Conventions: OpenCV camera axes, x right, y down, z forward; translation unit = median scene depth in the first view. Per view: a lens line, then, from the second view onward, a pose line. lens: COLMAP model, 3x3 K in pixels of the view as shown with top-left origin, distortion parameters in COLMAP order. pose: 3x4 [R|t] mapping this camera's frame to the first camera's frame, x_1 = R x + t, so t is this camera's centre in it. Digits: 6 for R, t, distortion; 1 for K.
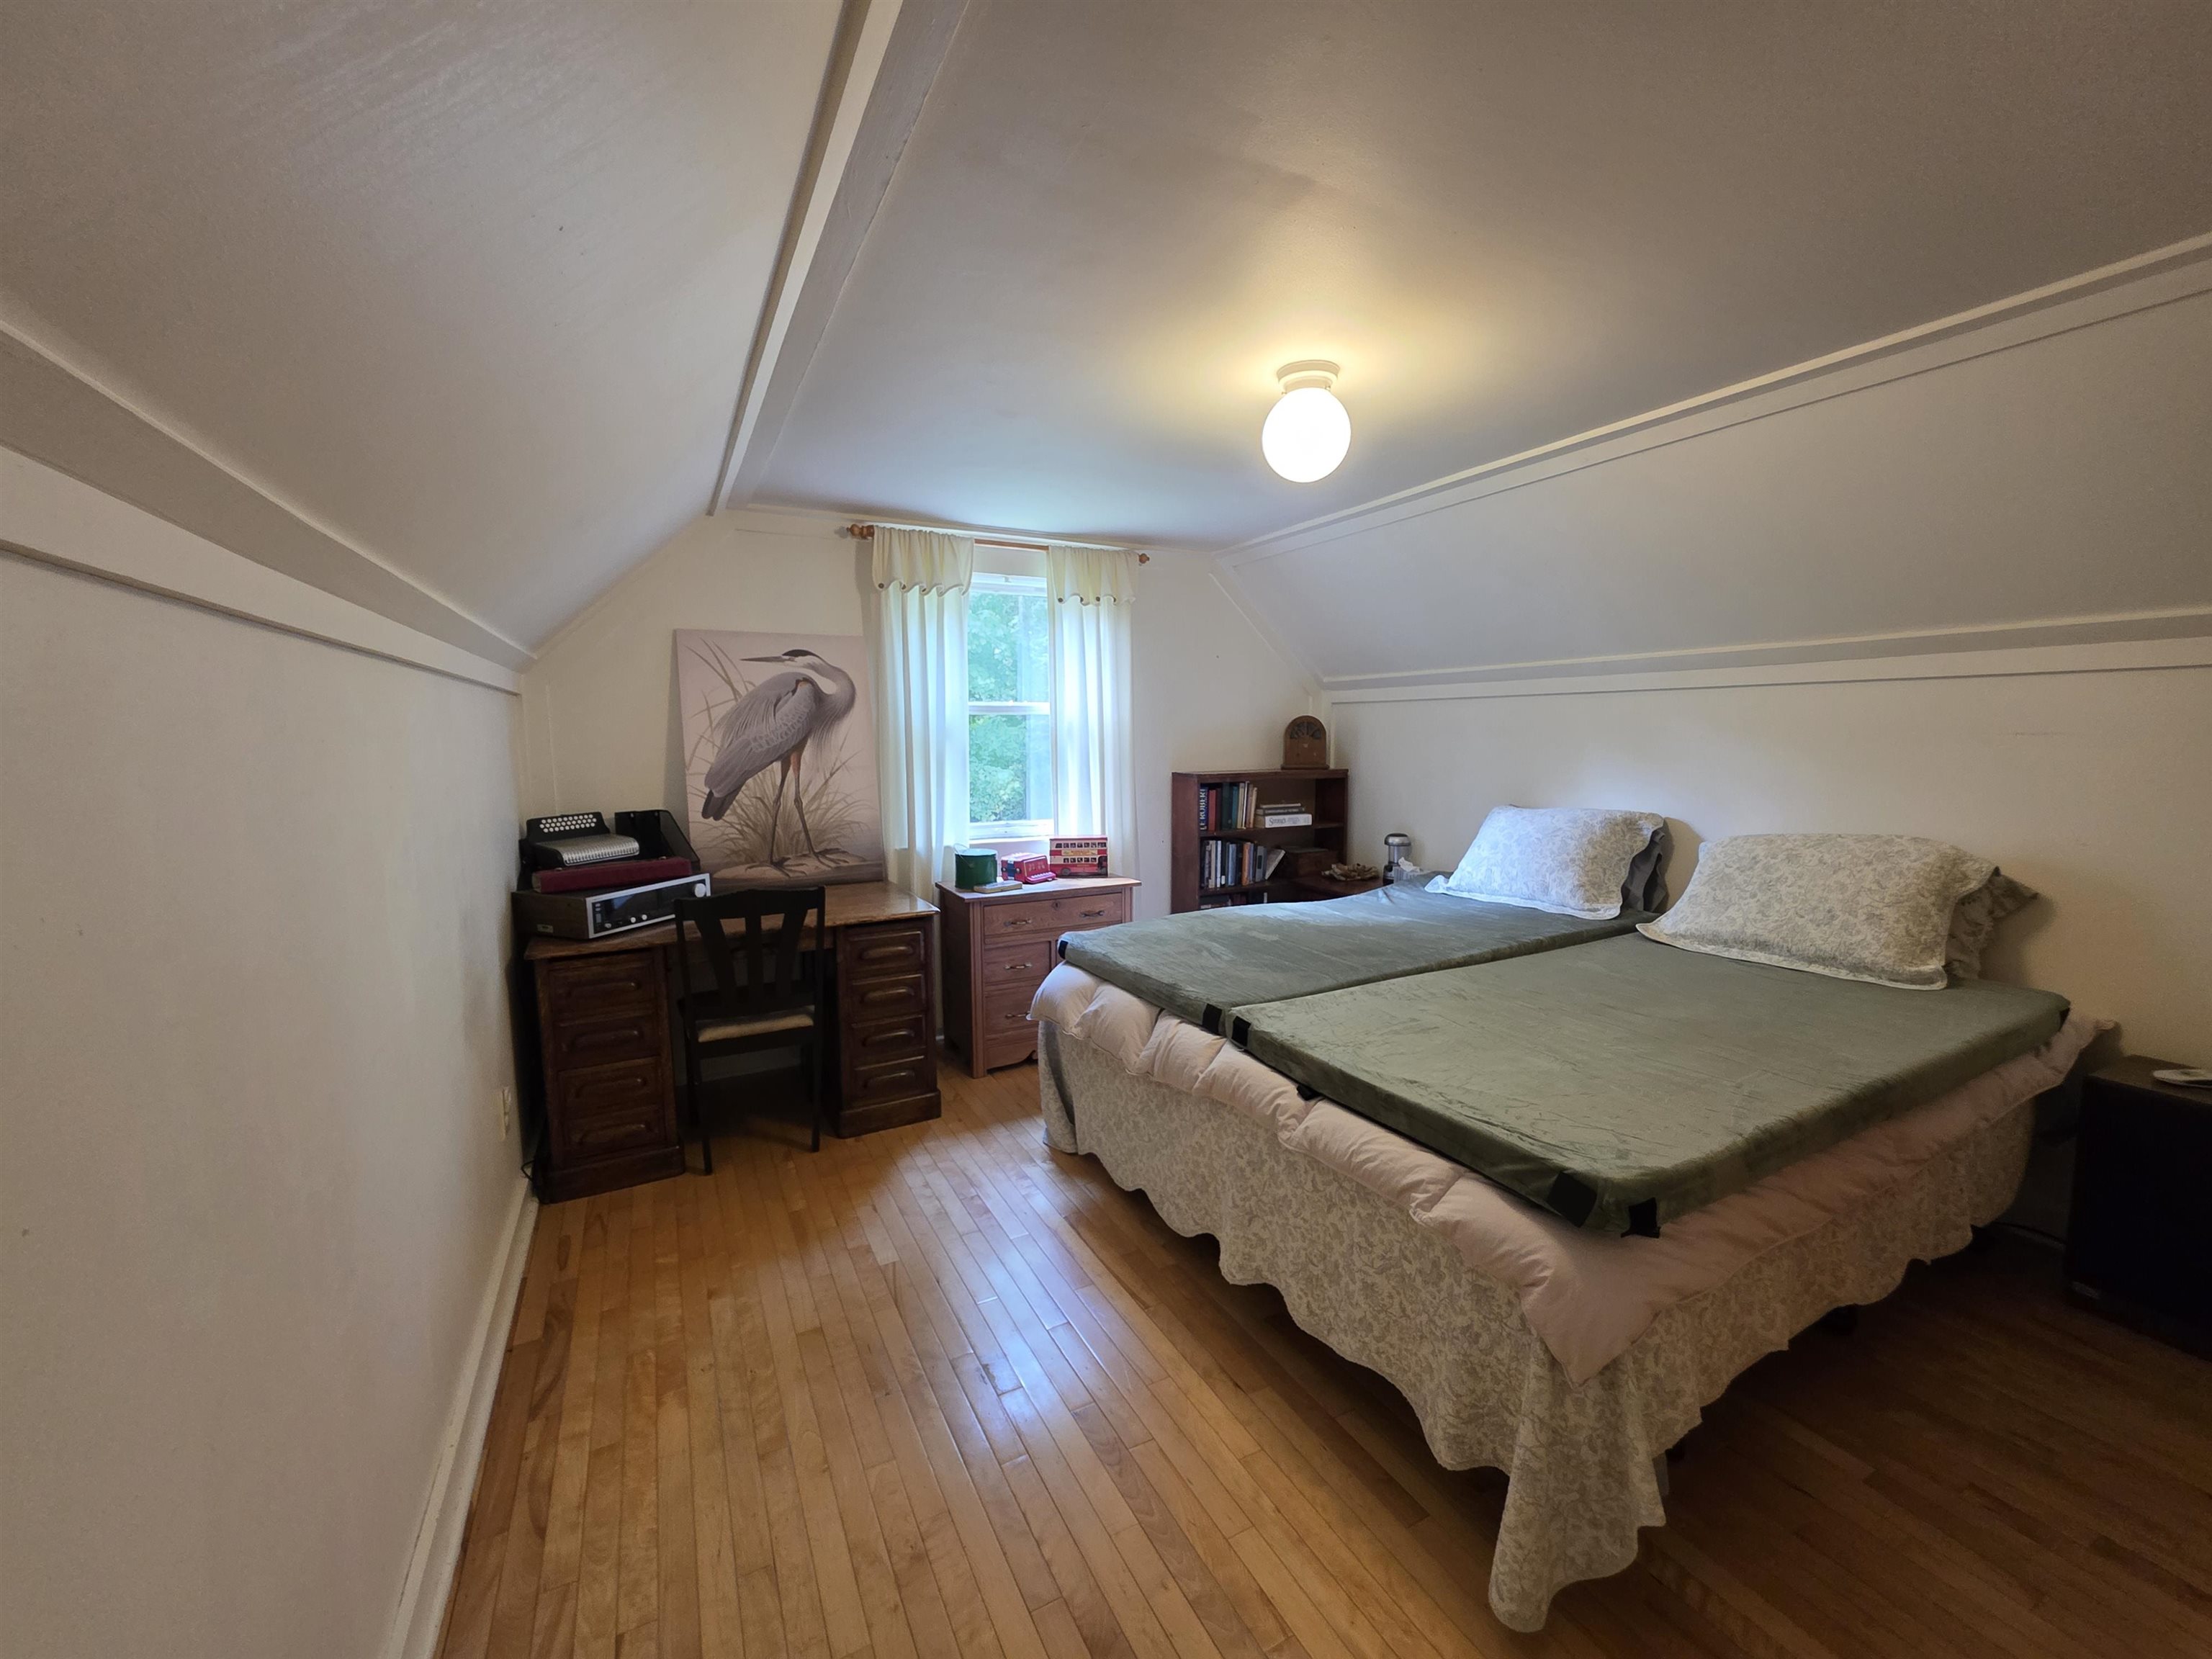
lens RADIAL K [[890.5, 0, 1102.6], [0, 890.5, 824.4], [0, 0, 1]] dist [-0.000656, 0.000807]
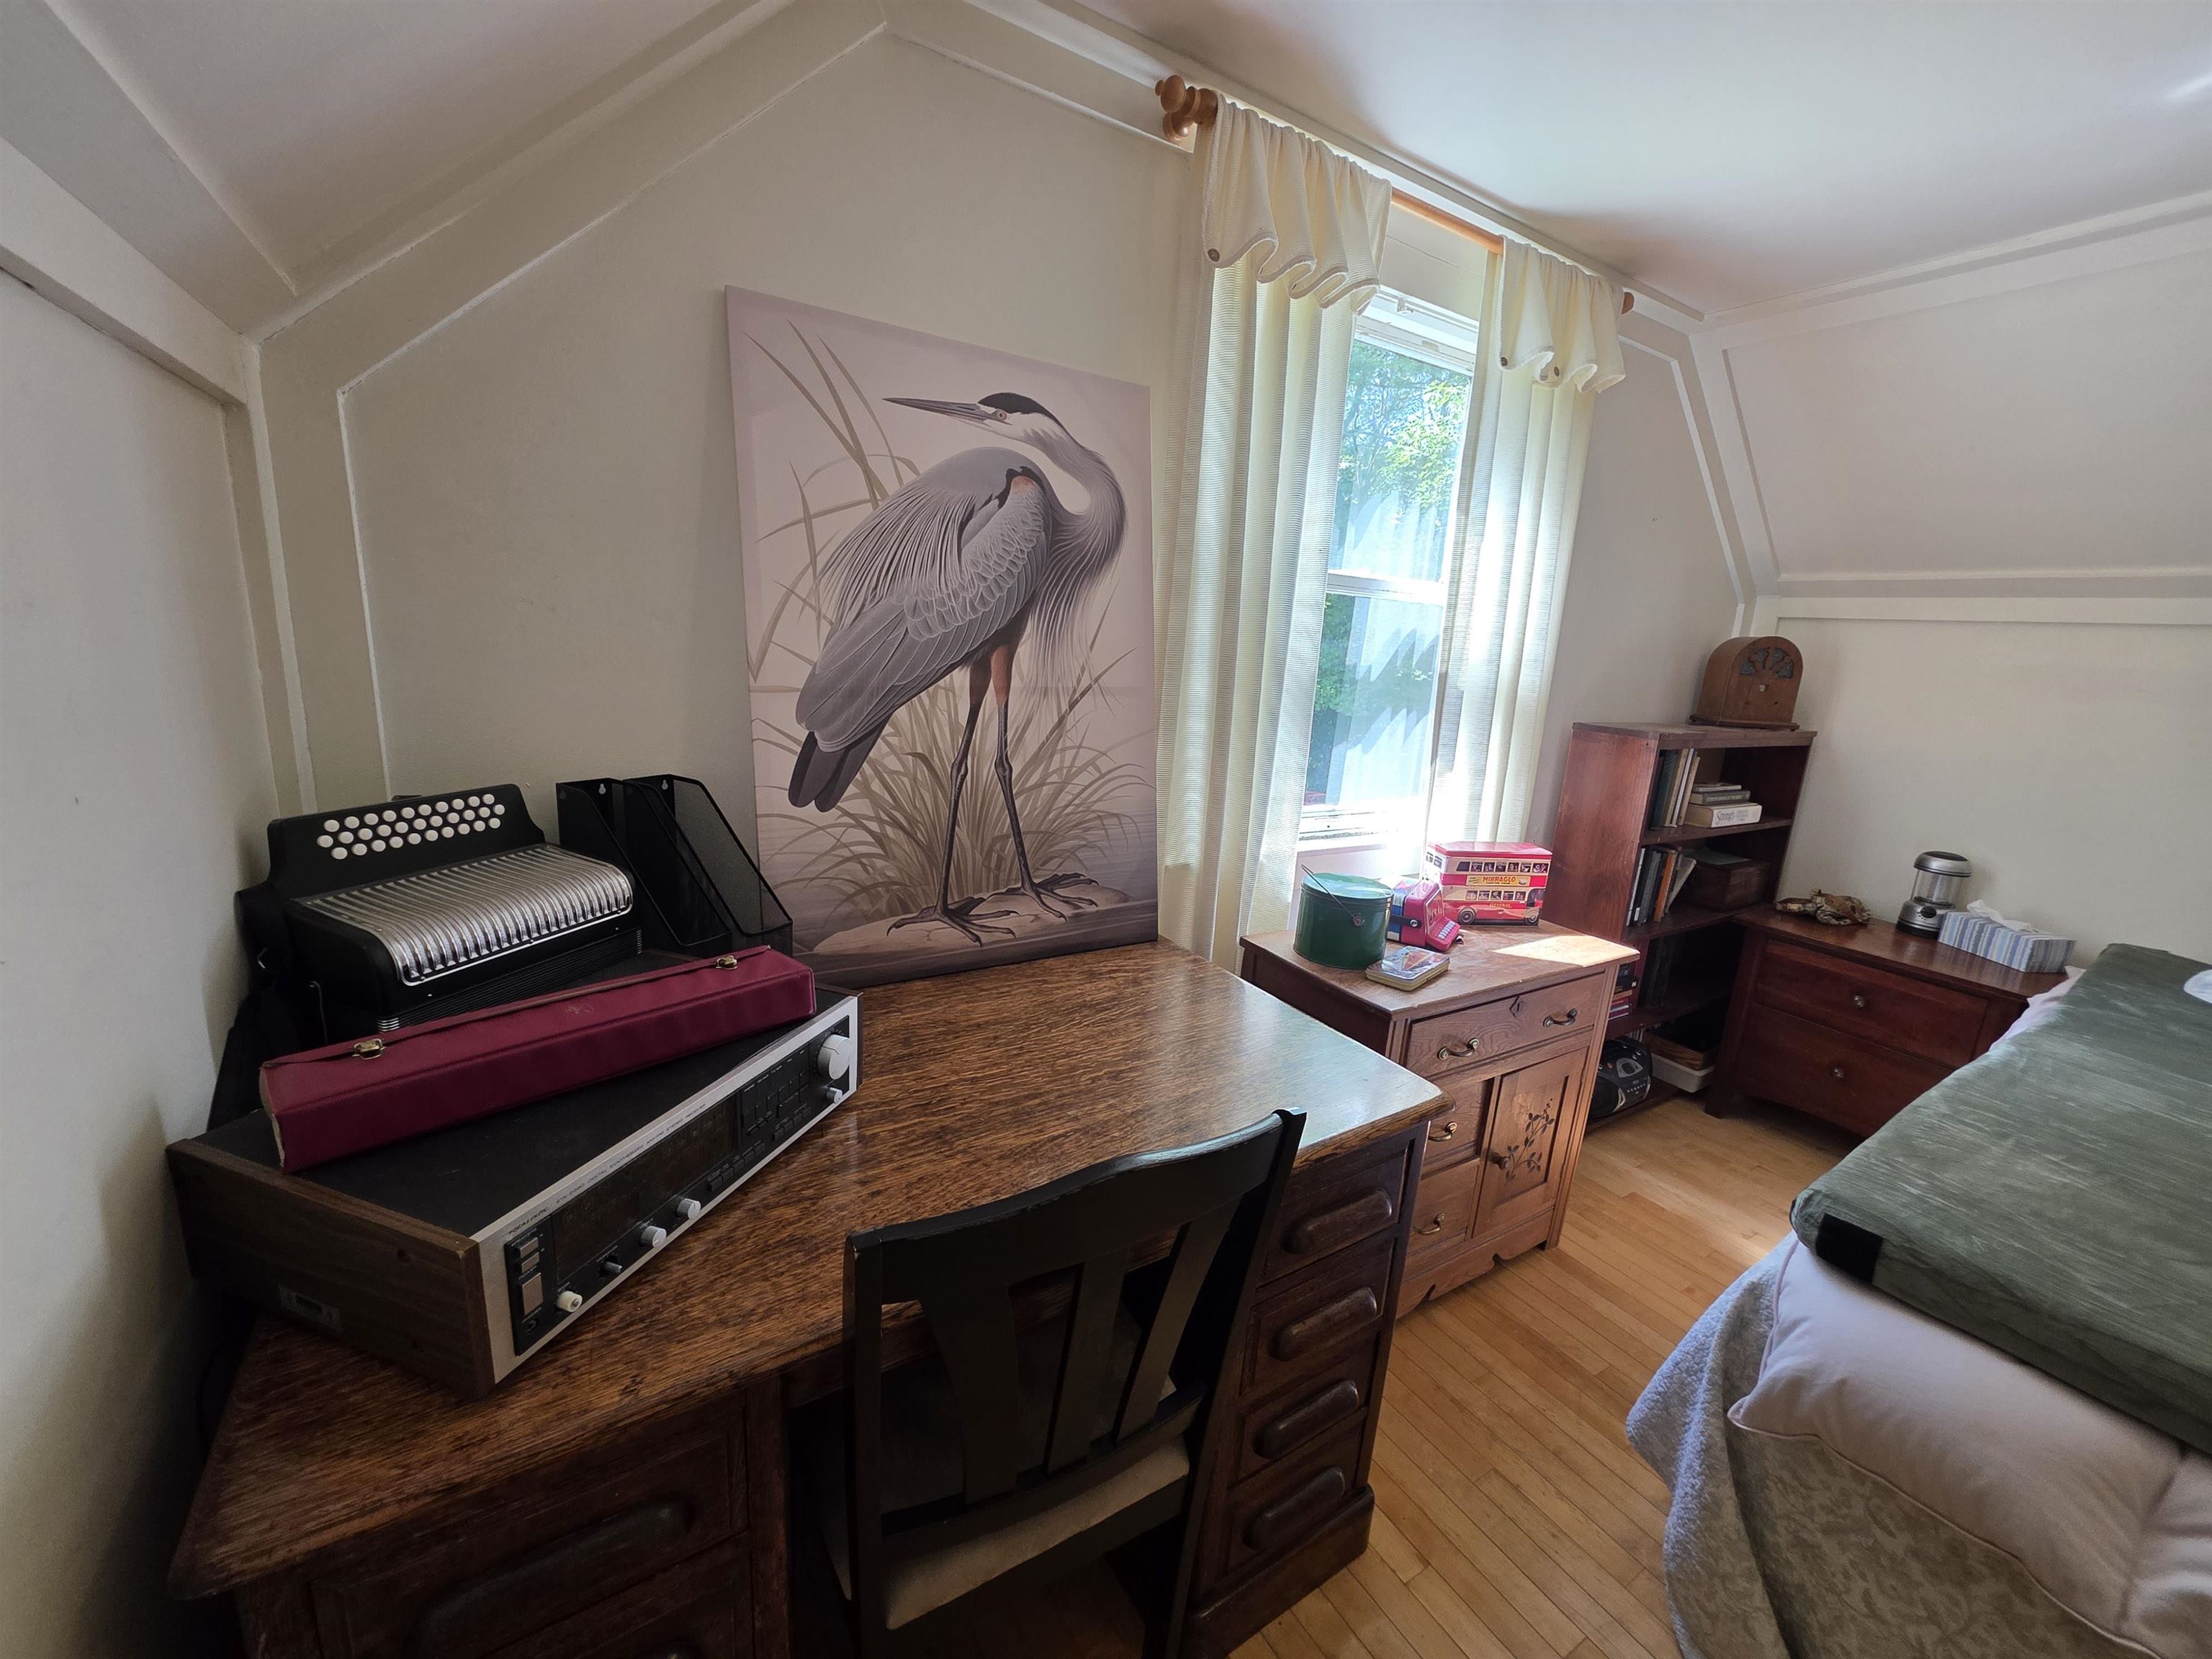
lens RADIAL K [[890.5, 0, 1119.6], [0, 890.5, 837.1], [0, 0, 1]] dist [-0.000656, 0.000807]
pose [[0.994283, 0.048090, 0.095332, -0.330624], [-0.059423, 0.991012, 0.119847, -0.047067], [-0.088712, -0.124827, 0.988205, 0.578214]]
